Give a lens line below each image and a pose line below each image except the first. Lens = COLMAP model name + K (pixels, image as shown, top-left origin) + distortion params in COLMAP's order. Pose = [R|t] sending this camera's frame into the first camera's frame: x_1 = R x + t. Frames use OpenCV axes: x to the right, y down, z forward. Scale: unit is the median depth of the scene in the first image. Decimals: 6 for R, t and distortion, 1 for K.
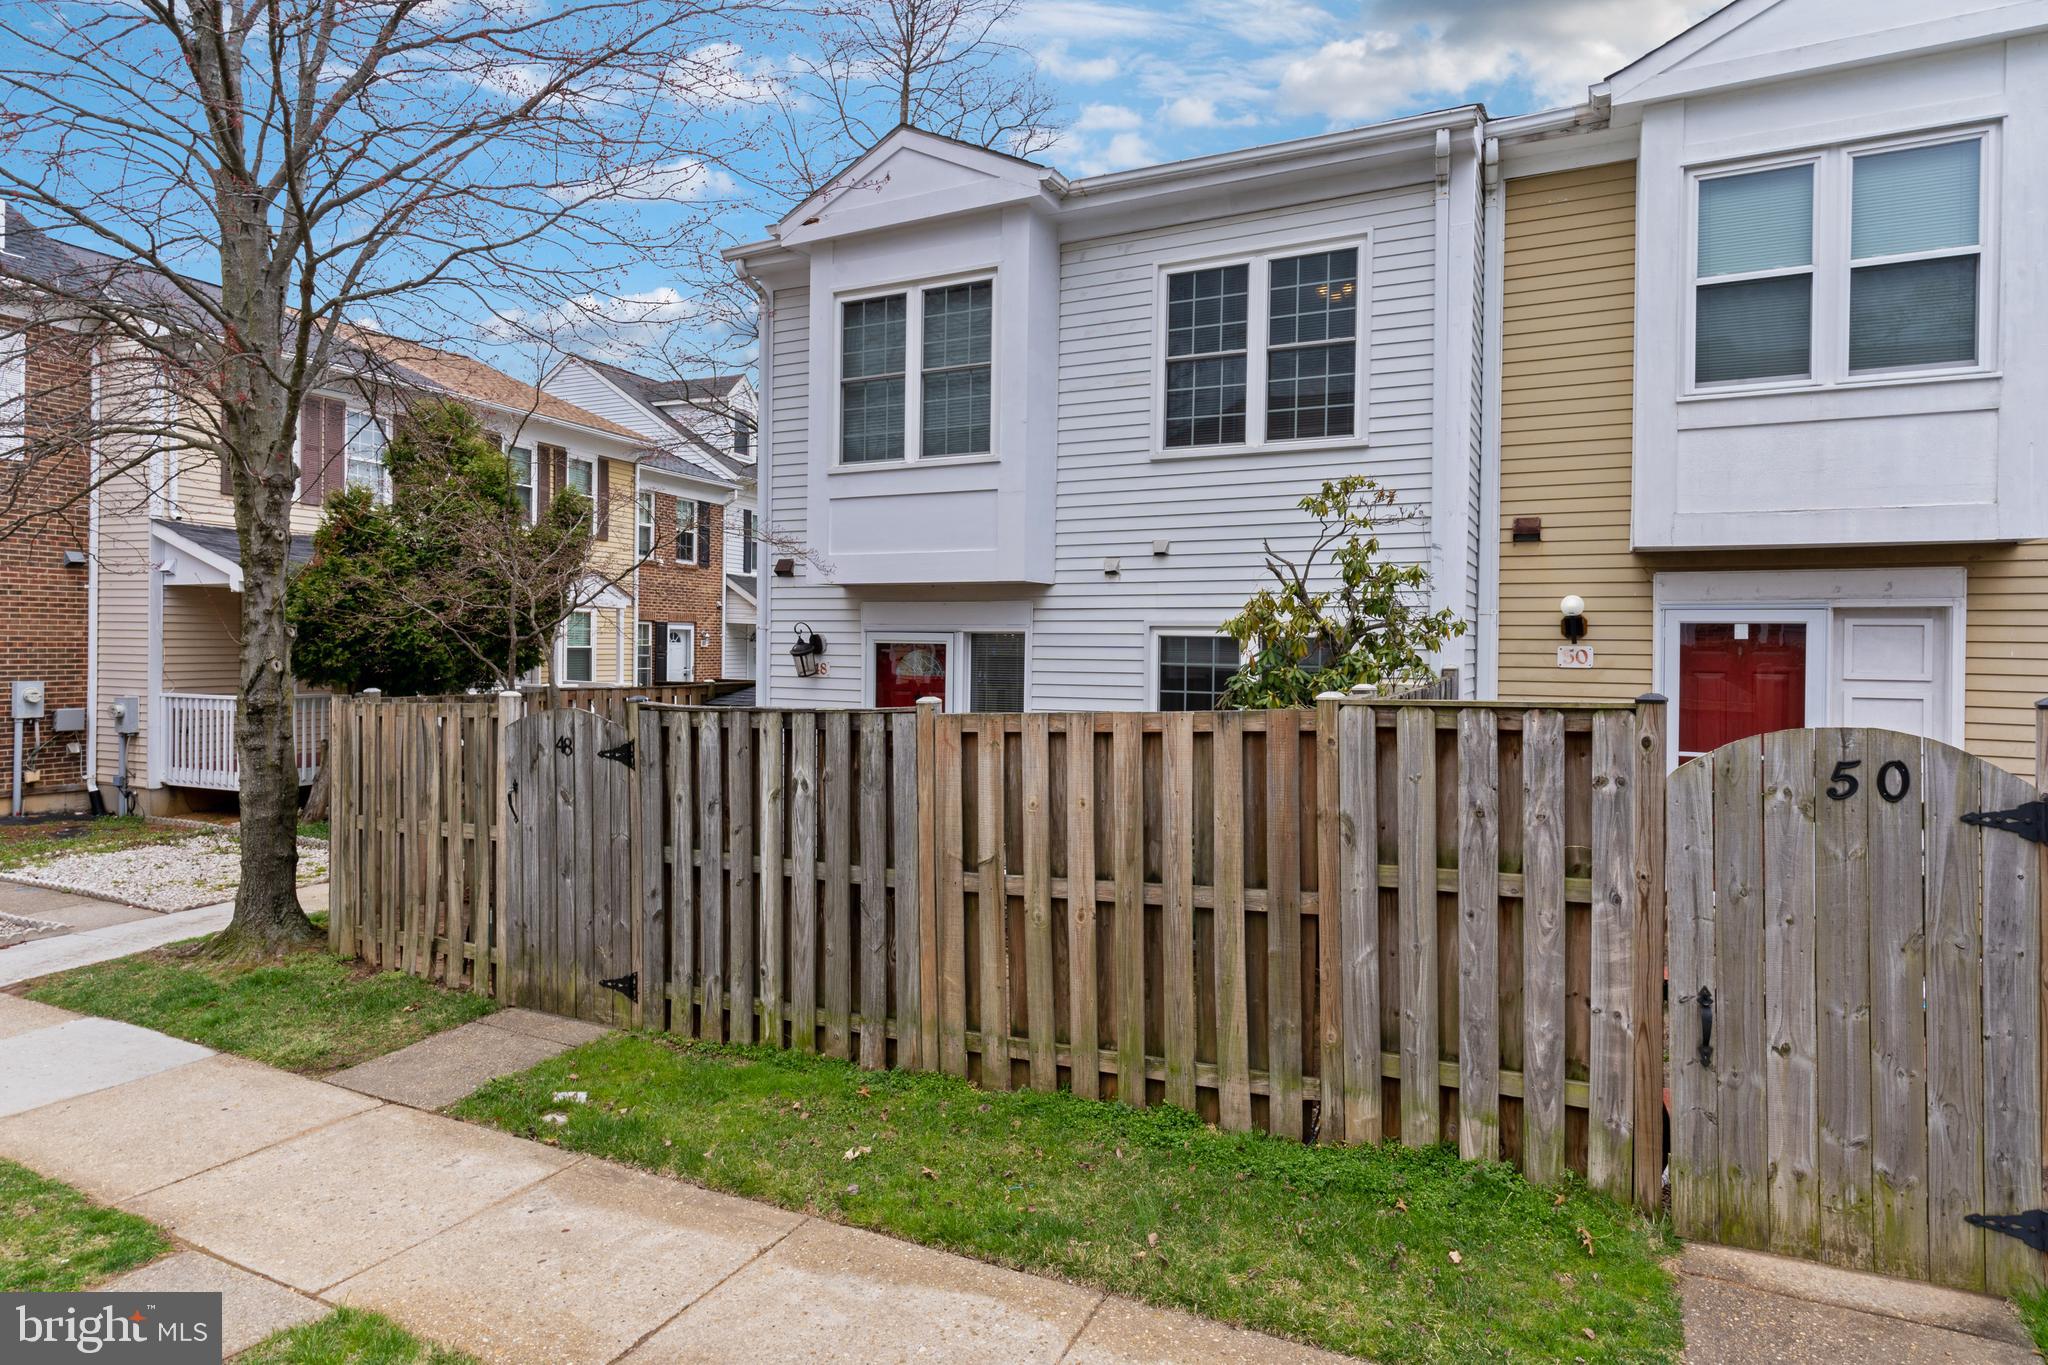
lens RADIAL K [[1142.5, 0, 1018.7], [0, 1142.5, 654.5], [0, 0, 1]] dist [-0.004378, 0.002290]
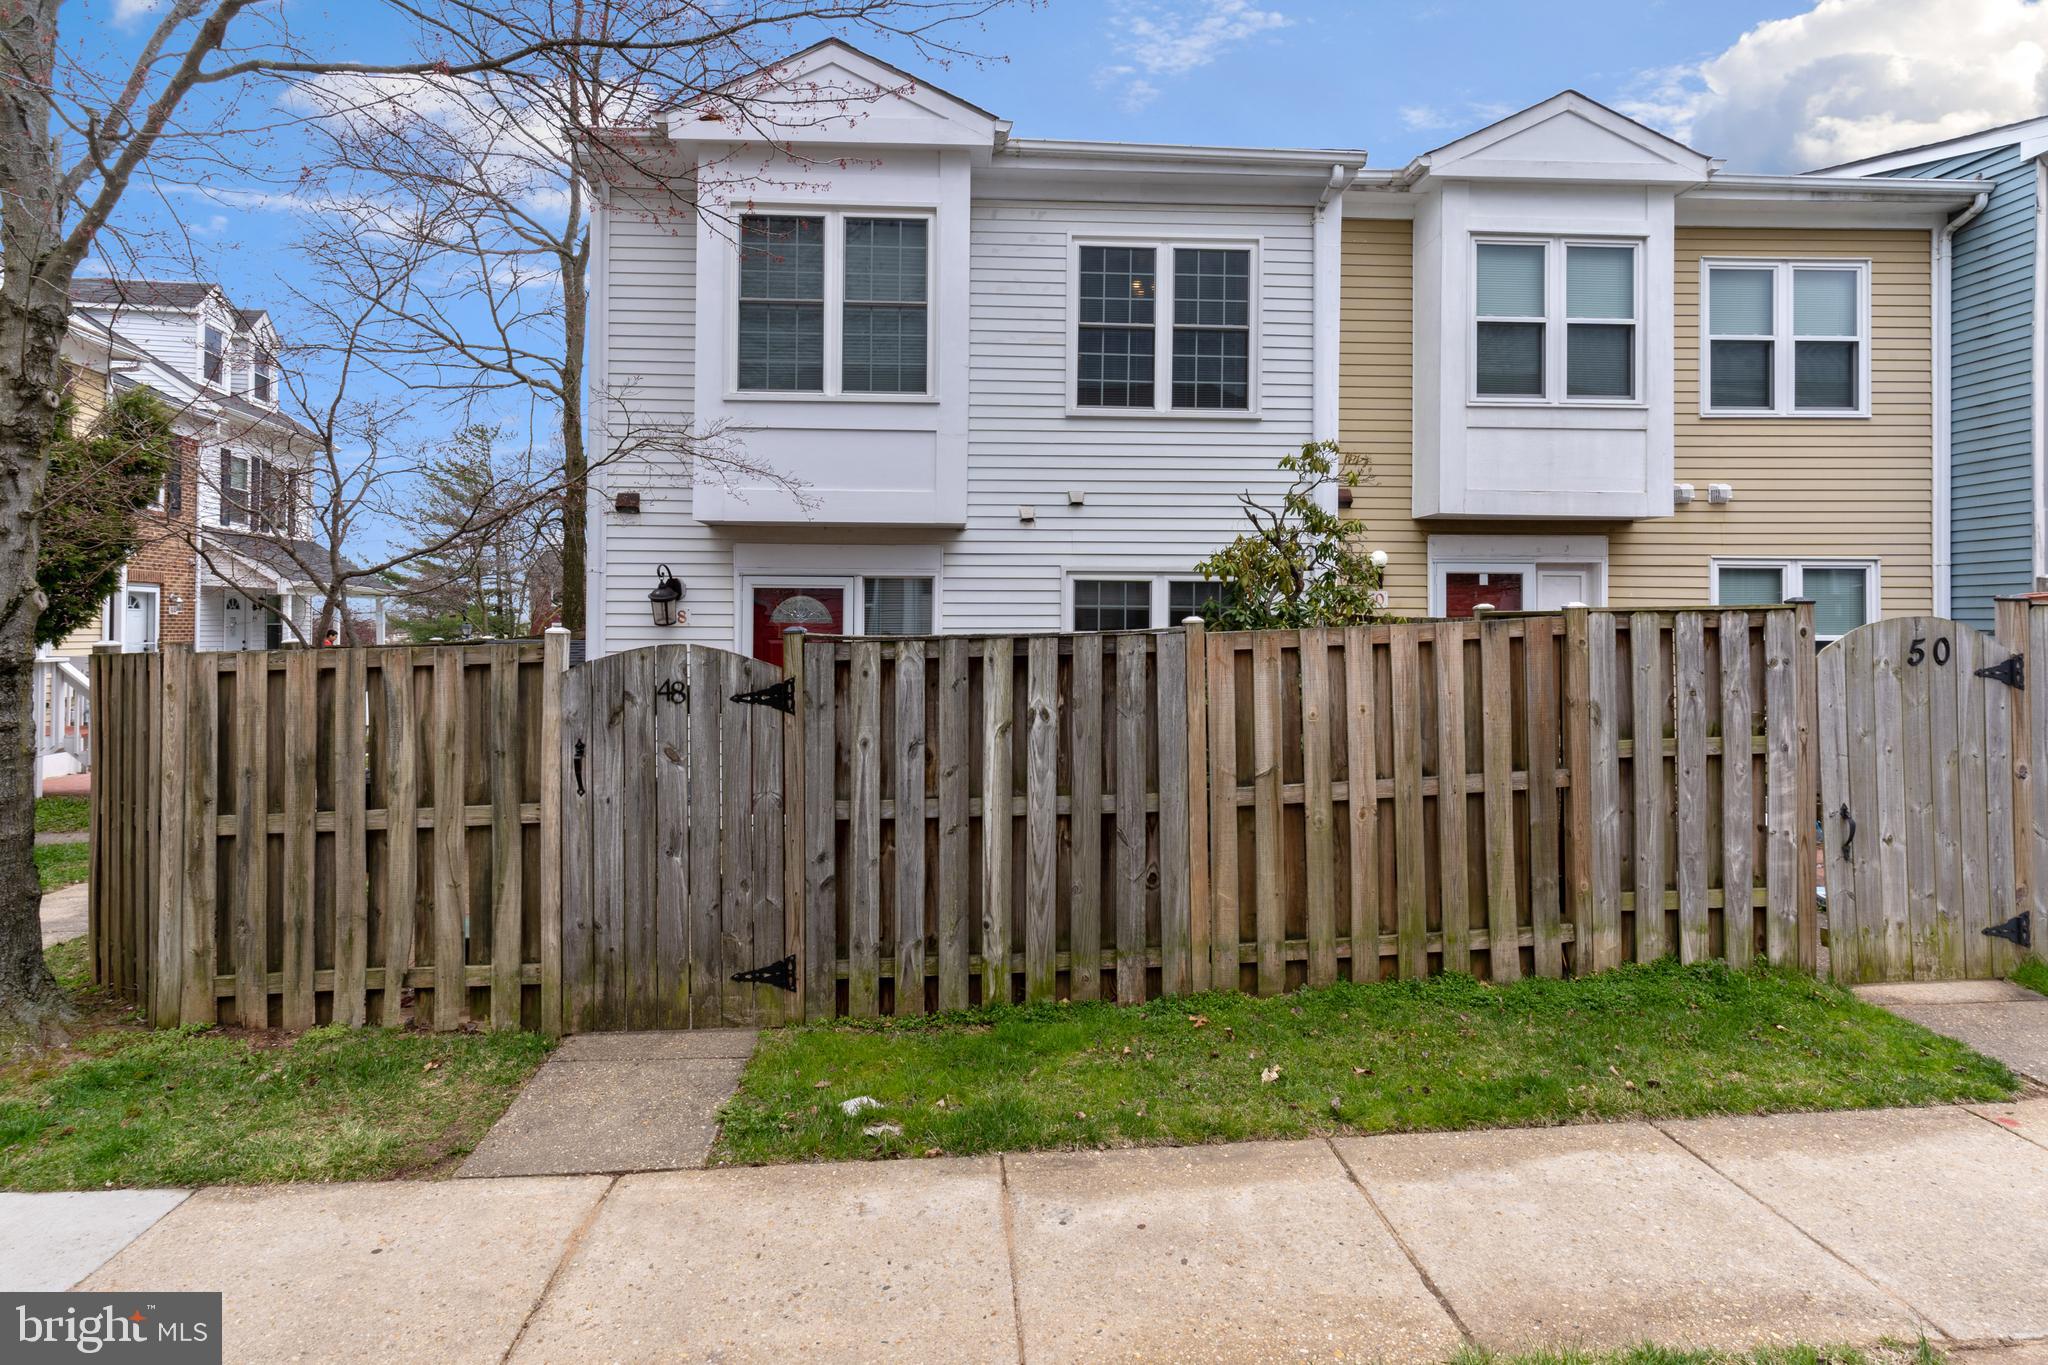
lens RADIAL K [[1052.2, 0, 1018.0], [0, 1052.2, 615.0], [0, 0, 1]] dist [0.003992, 0.000926]
pose [[0.859668, -0.002246, 0.510847, -0.584900], [0.010599, 0.999854, -0.013440, 0.039915], [-0.510742, 0.016969, 0.859566, 0.244174]]
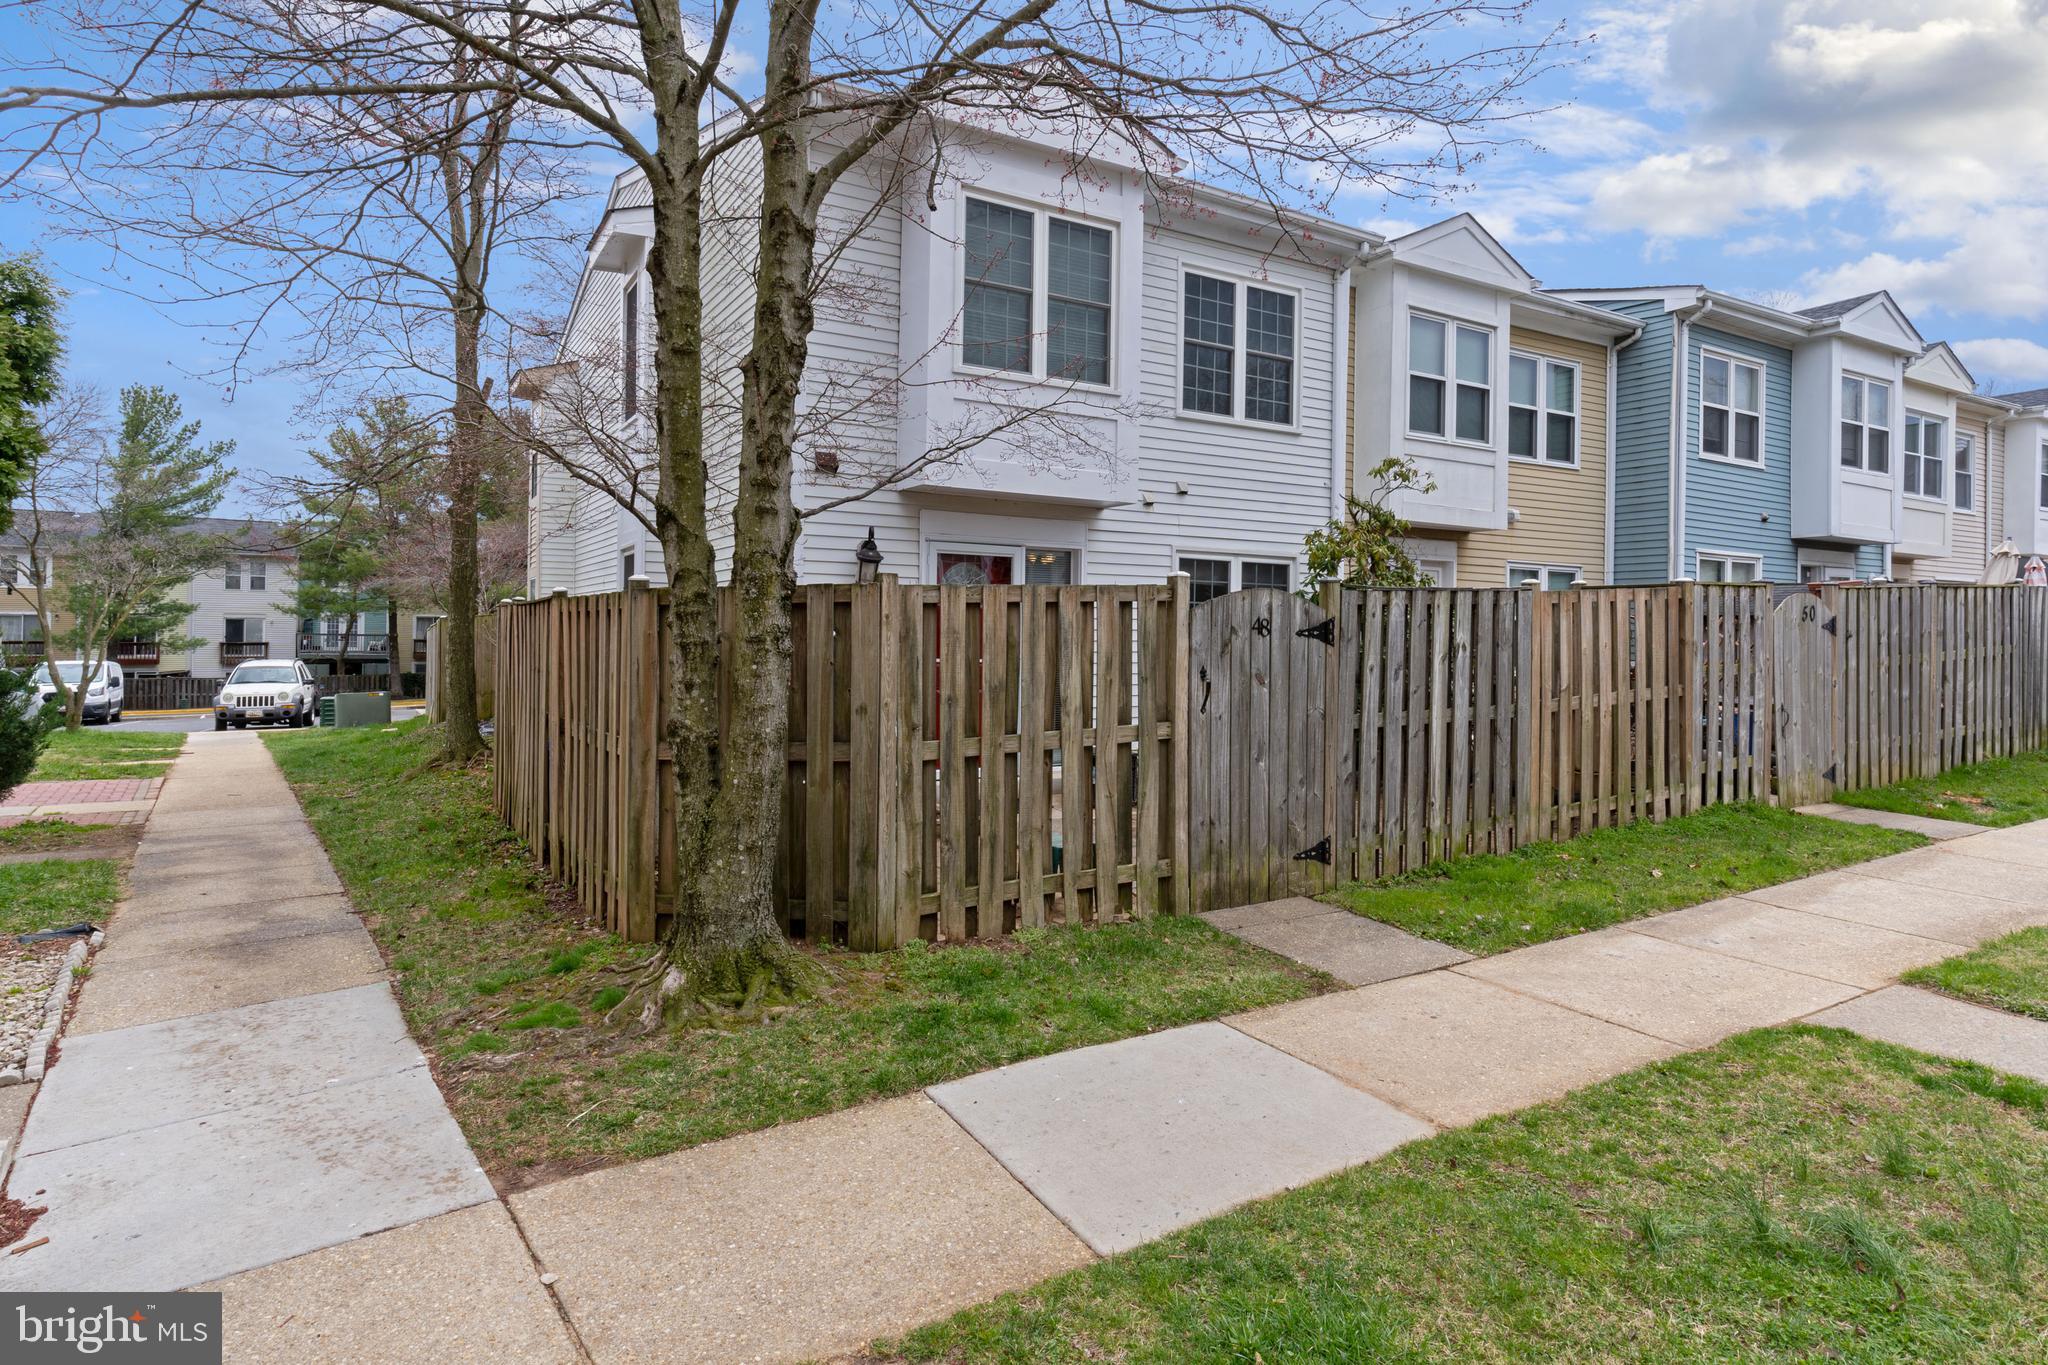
lens RADIAL K [[1089.3, 0, 1018.2], [0, 1089.3, 627.8], [0, 0, 1]] dist [0.002193, -0.000293]
pose [[0.536376, 0.000574, 0.843979, -1.340960], [0.001303, 0.999998, -0.001508, 0.084520], [-0.843978, 0.001908, 0.536374, 0.695639]]
